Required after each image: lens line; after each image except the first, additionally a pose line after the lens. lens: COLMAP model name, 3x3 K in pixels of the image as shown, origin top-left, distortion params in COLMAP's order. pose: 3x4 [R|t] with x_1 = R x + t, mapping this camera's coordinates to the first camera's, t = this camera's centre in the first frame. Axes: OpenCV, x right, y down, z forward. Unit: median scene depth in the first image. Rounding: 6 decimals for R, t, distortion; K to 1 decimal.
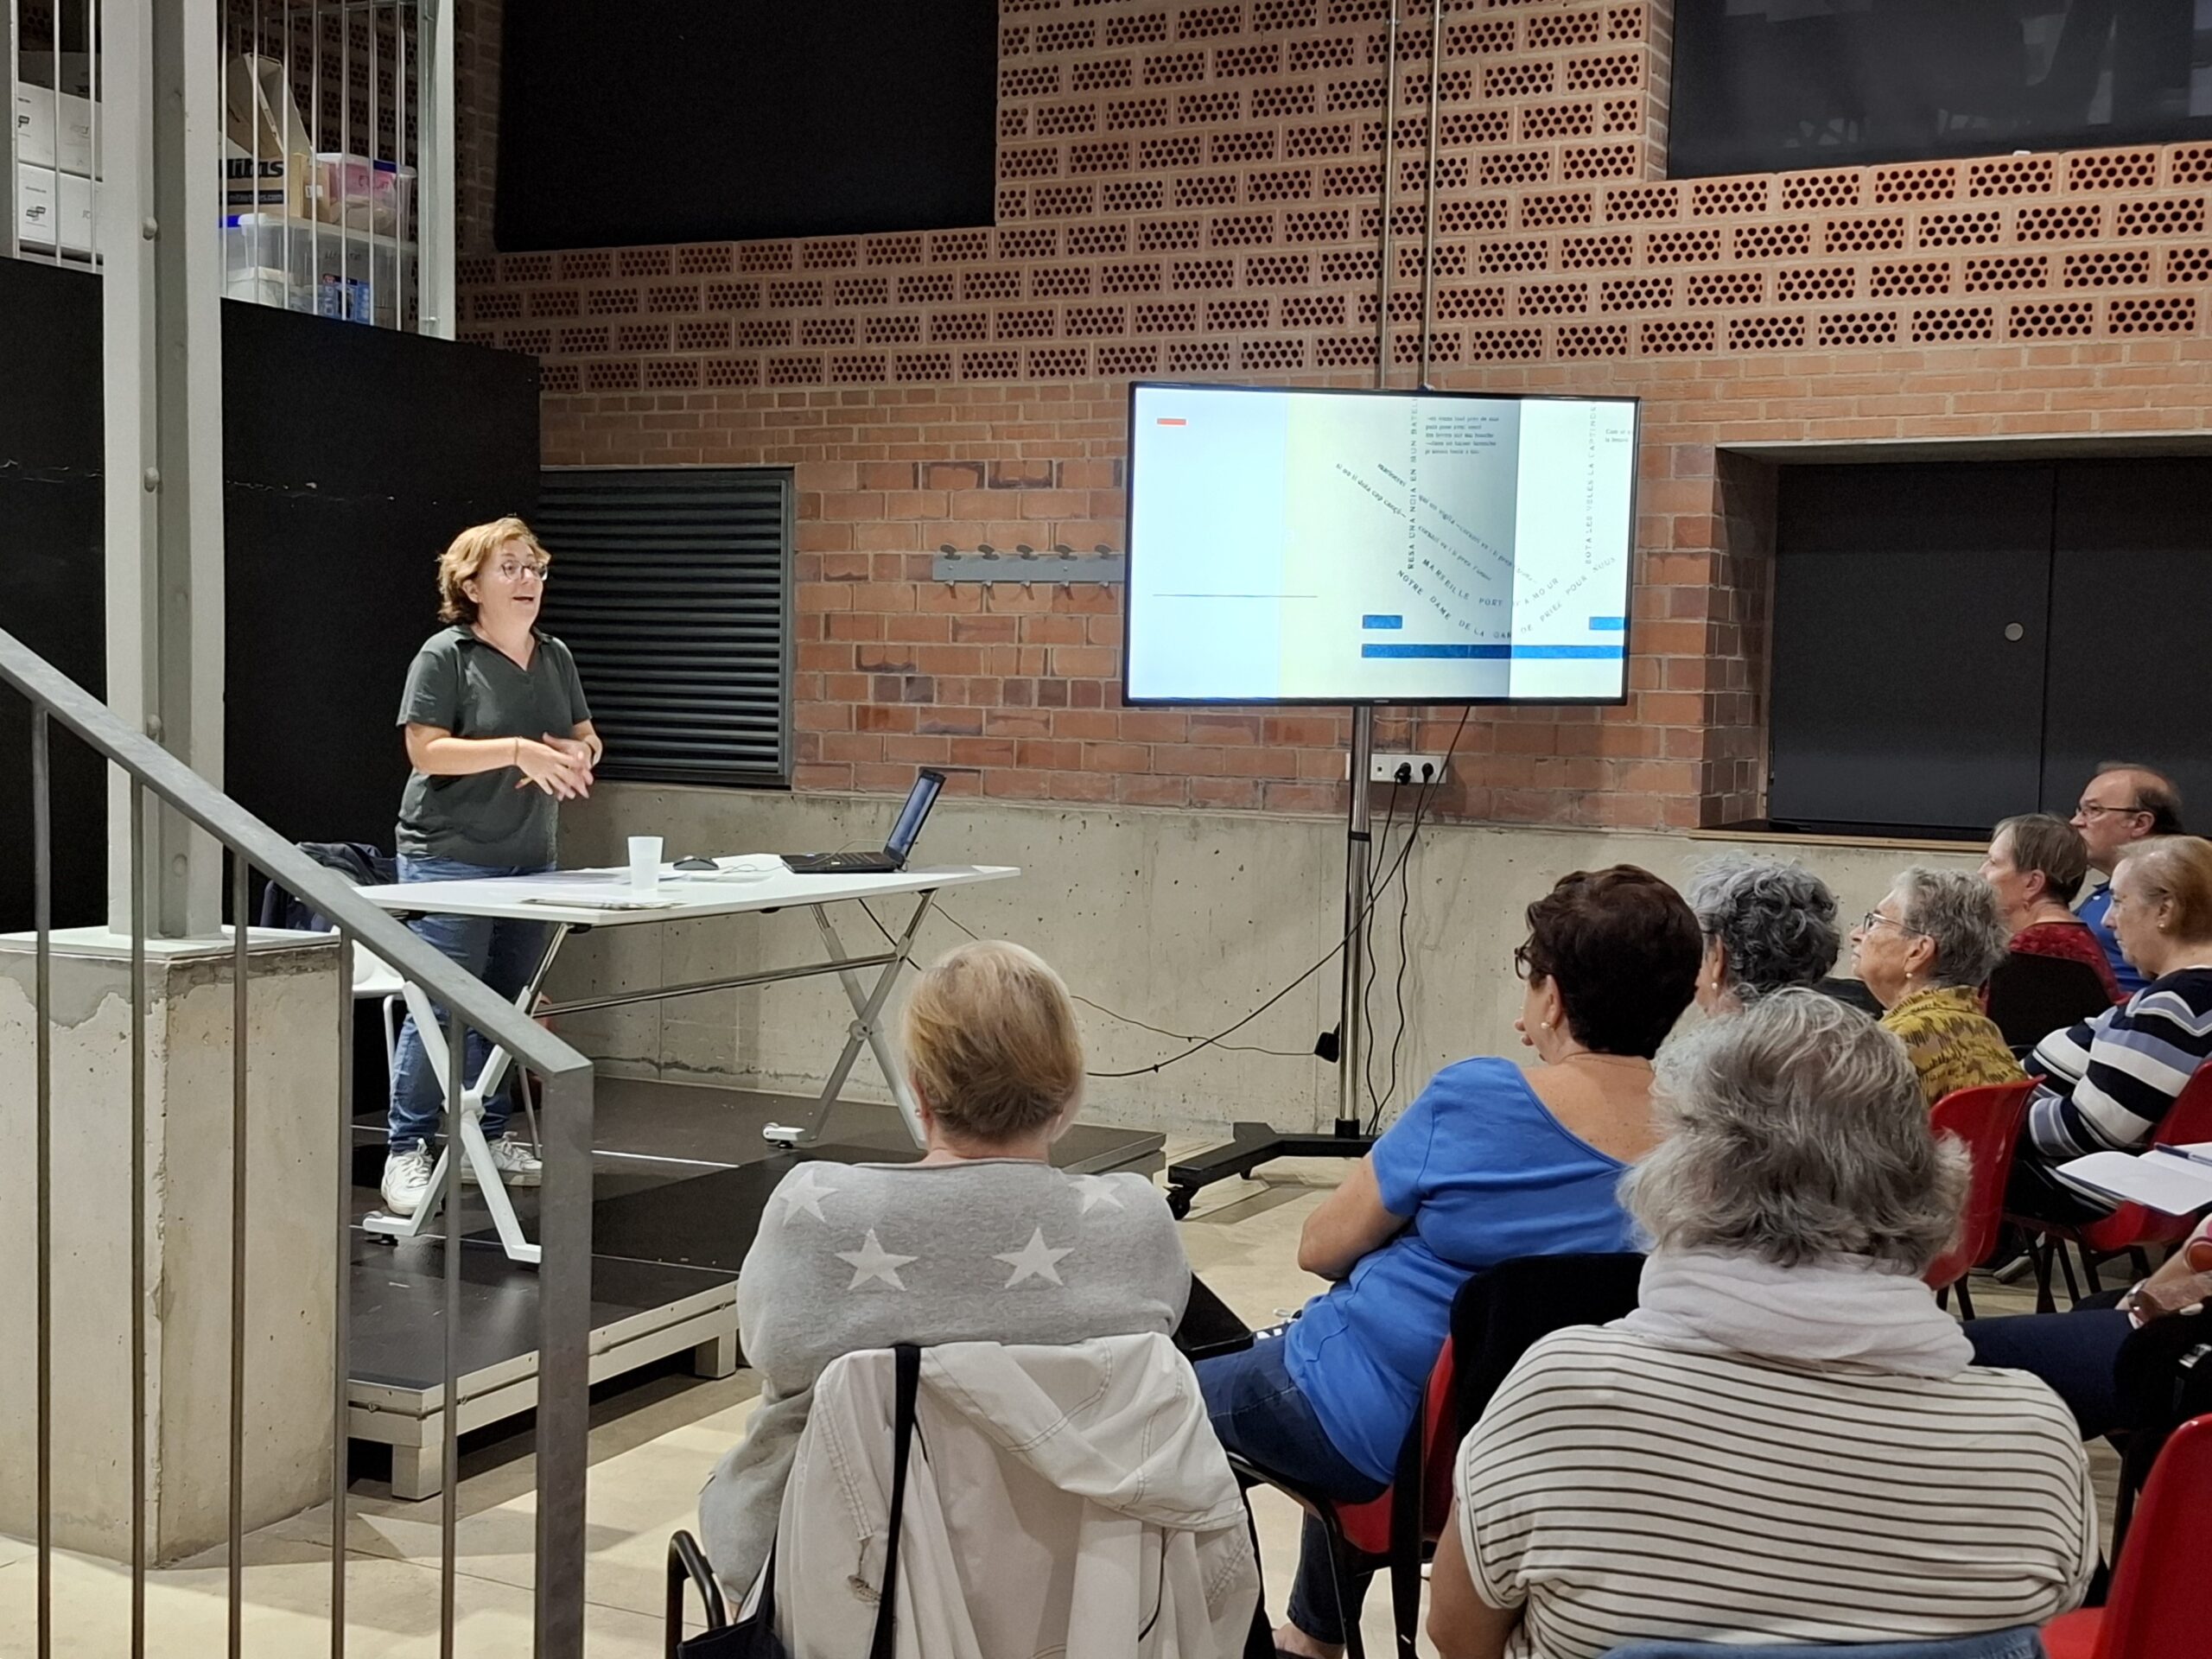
lens RADIAL K [[2675.2, 0, 1103.1], [0, 2675.2, 838.3], [0, 0, 1]] dist [0.062230, 0.000000]
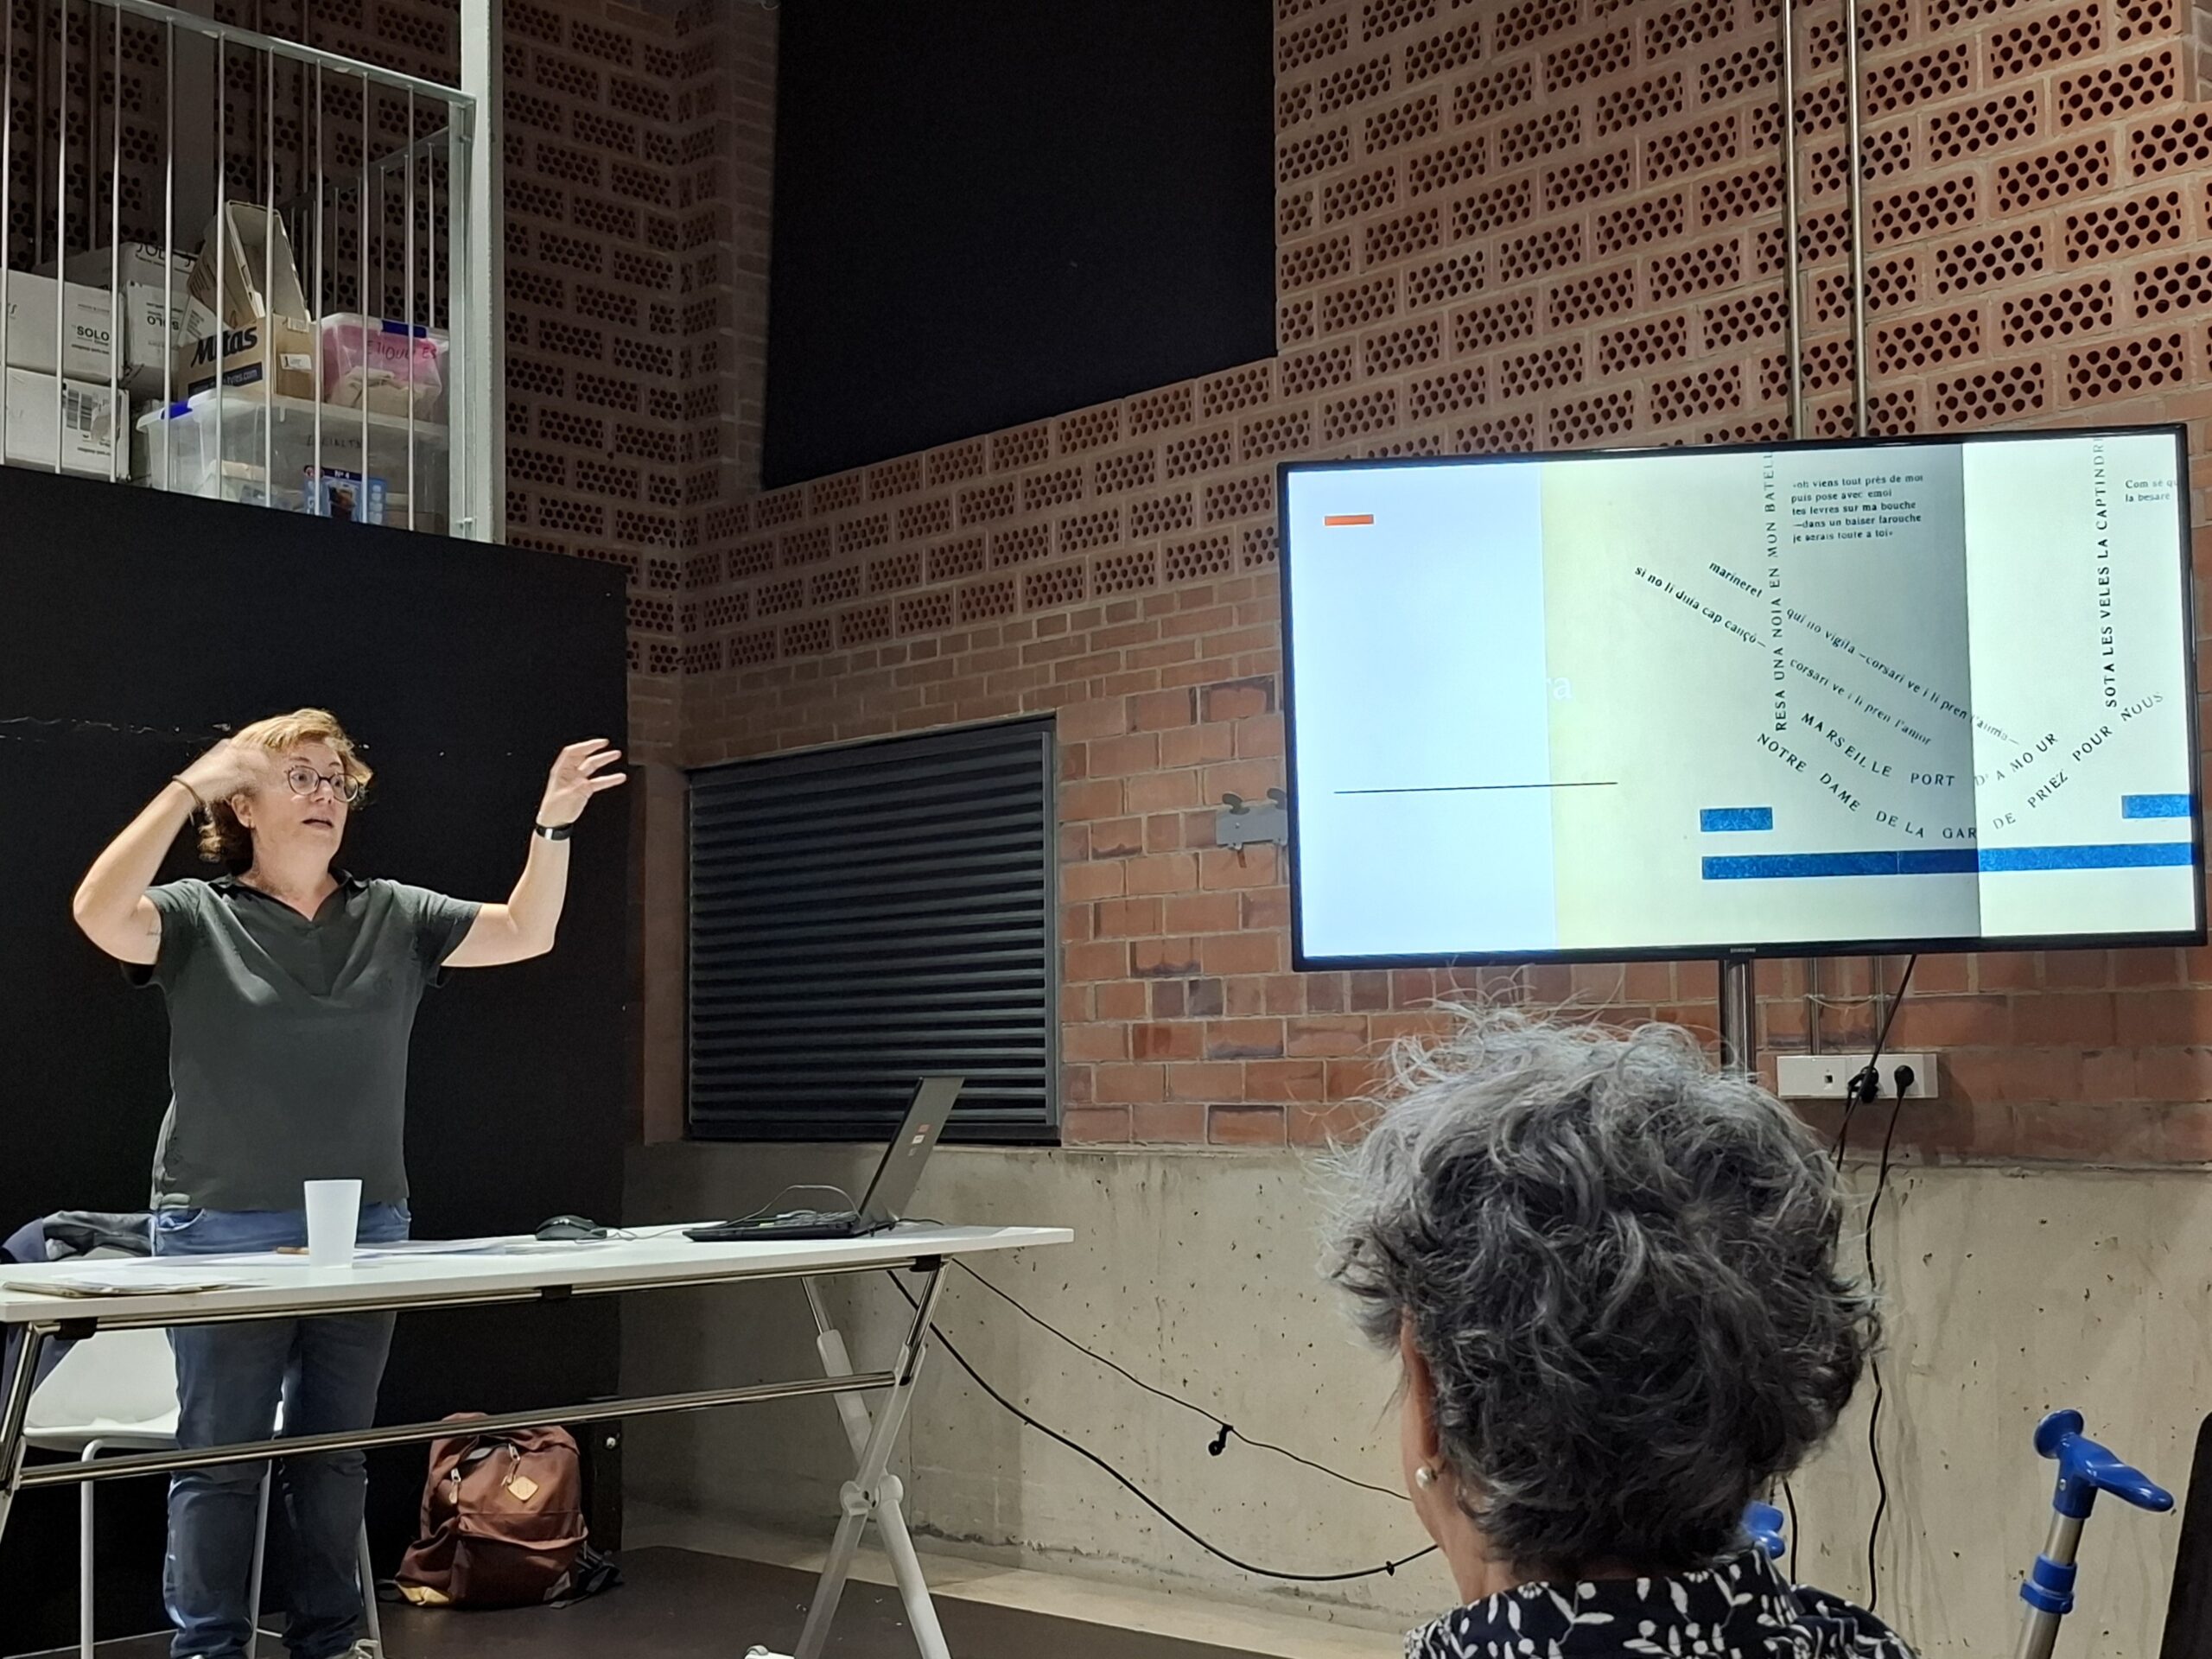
lens RADIAL K [[2675.2, 0, 1075.9], [0, 2675.2, 886.5], [0, 0, 1]] dist [0.062230, 0.000000]
pose [[0.947589, -0.056503, -0.314456, 0.136578], [0.013043, 0.990258, -0.138630, 0.014882], [0.319226, 0.127263, 0.939095, 0.341600]]
